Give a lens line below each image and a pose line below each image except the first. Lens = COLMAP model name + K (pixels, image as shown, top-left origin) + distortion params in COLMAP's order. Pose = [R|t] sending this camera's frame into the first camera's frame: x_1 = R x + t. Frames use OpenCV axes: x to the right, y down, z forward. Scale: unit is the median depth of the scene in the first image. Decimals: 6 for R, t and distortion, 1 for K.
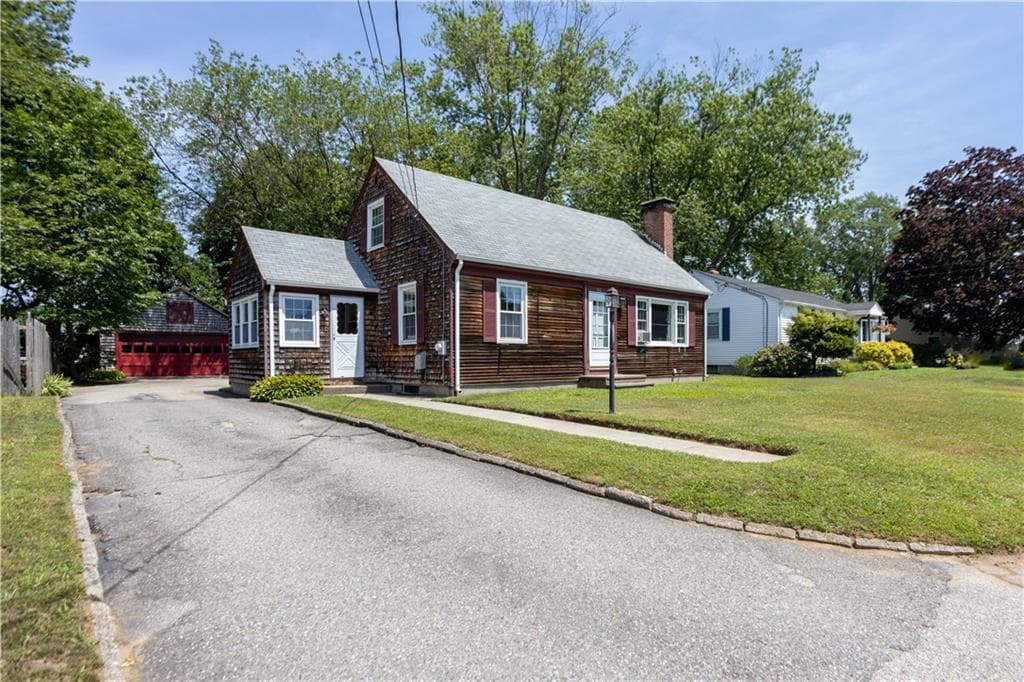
lens RADIAL K [[524.9, 0, 540.3], [0, 524.9, 371.2], [0, 0, 1]] dist [-0.031296, -0.004651]
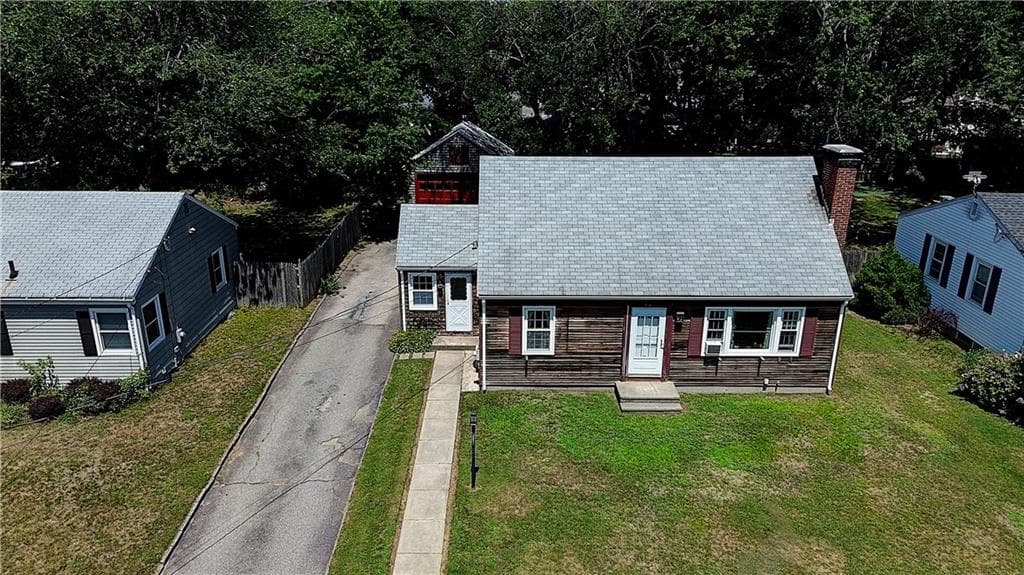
lens RADIAL K [[675.2, 0, 520.3], [0, 675.2, 282.1], [0, 0, 1]] dist [0.026181, -0.000558]
pose [[0.754916, 0.218011, -0.618525, 0.733078], [-0.025247, 0.952092, 0.304769, -0.597922], [0.655335, -0.214459, 0.724253, -0.093525]]
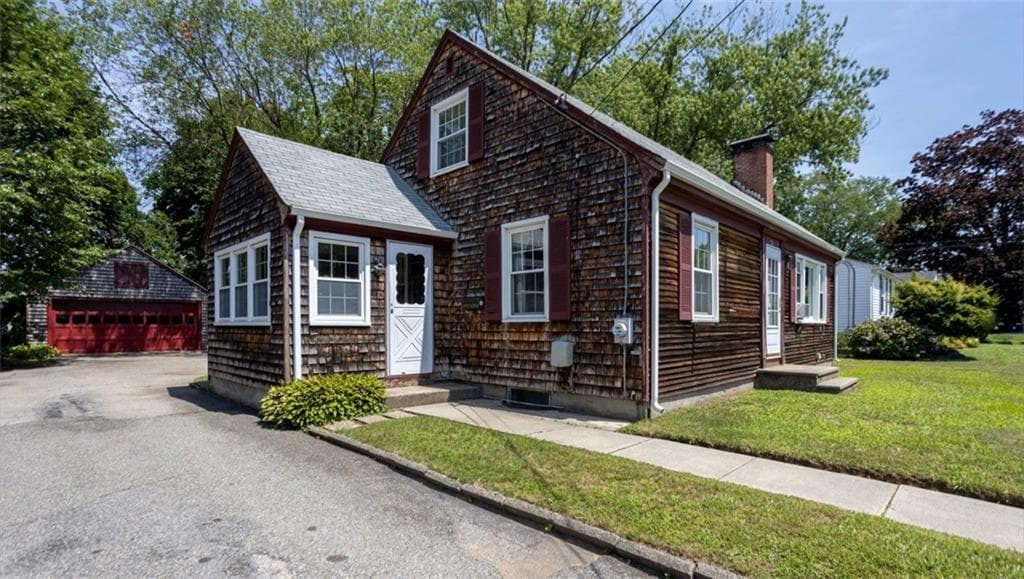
lens RADIAL K [[481.8, 0, 495.7], [0, 481.8, 333.9], [0, 0, 1]] dist [-0.033141, 0.005378]
pose [[0.998951, 0.003362, 0.045677, -0.280904], [-0.003049, 0.999972, -0.006902, -0.030477], [-0.045699, 0.006755, 0.998932, 0.406106]]
